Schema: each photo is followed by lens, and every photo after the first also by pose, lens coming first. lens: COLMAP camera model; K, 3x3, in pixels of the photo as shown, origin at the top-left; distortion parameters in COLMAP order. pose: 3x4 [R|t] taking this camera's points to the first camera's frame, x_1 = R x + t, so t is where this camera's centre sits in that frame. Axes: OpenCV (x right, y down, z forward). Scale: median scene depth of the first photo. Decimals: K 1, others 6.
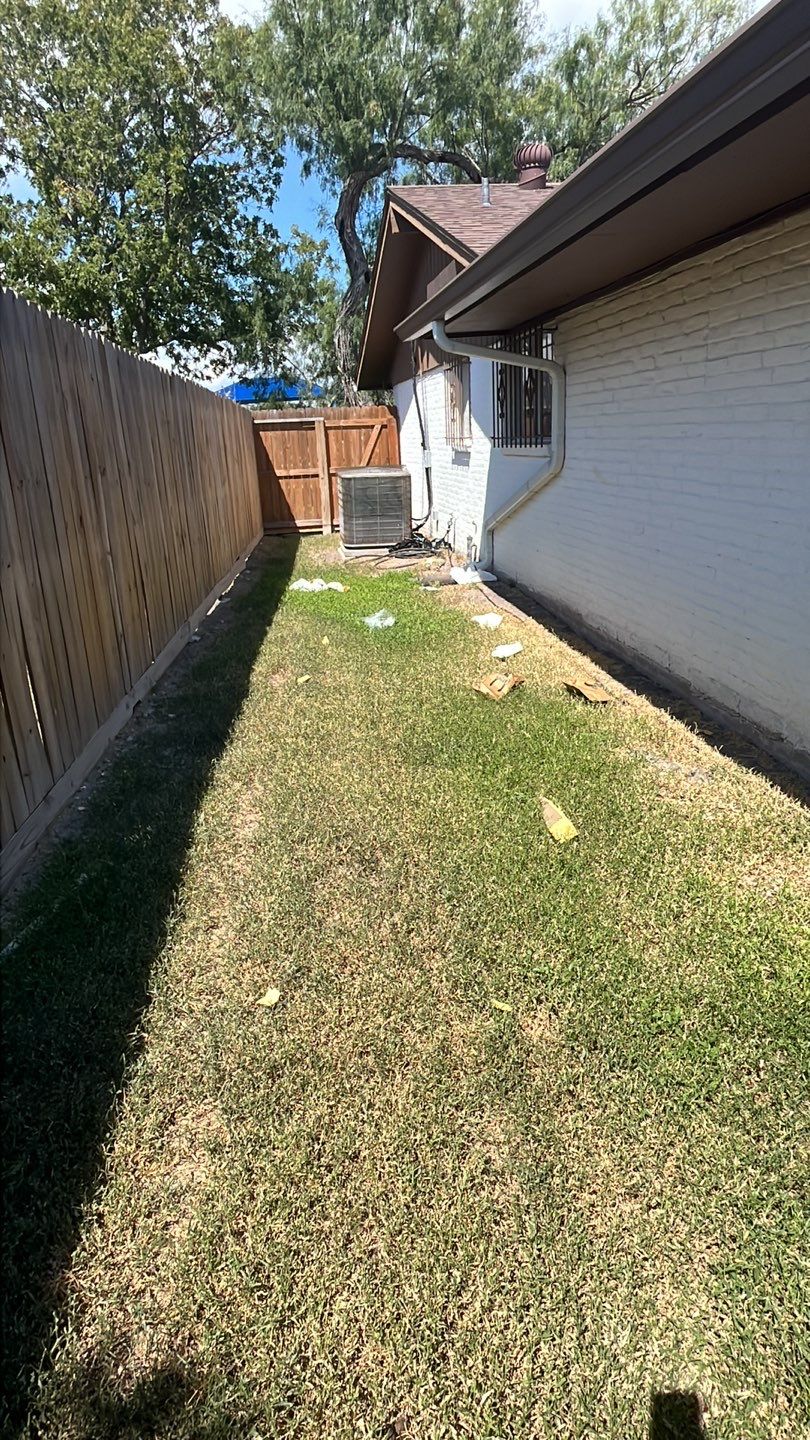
lens RADIAL K [[900.7, 0, 405.0], [0, 900.7, 720.0], [0, 0, 1]] dist [0.006140, -0.000918]
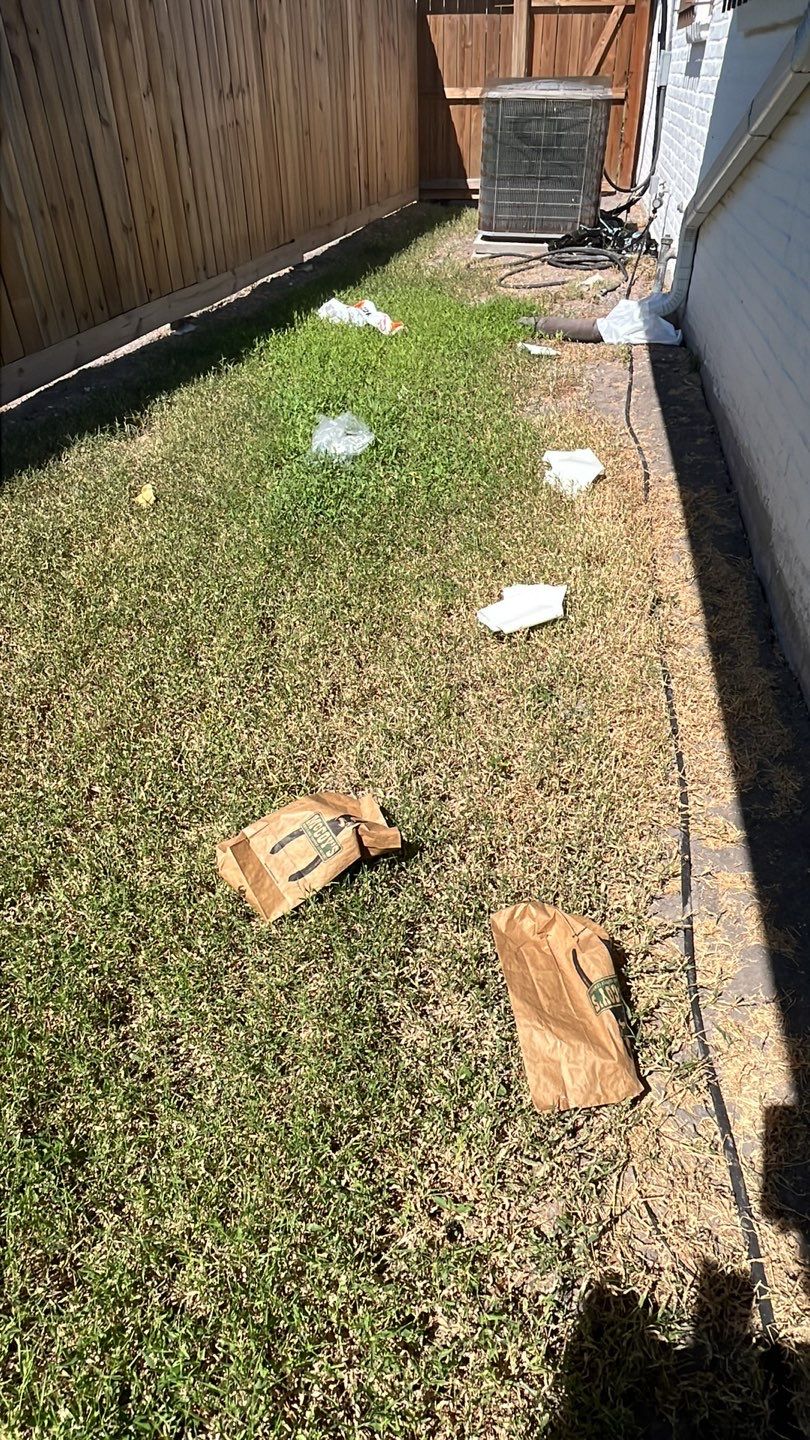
lens RADIAL K [[900.7, 0, 405.0], [0, 900.7, 720.0], [0, 0, 1]] dist [0.006140, -0.000918]
pose [[0.950900, 0.204803, -0.232045, 0.091697], [-0.120046, 0.935113, 0.333396, -0.085795], [0.285269, -0.289170, 0.913785, 0.350828]]
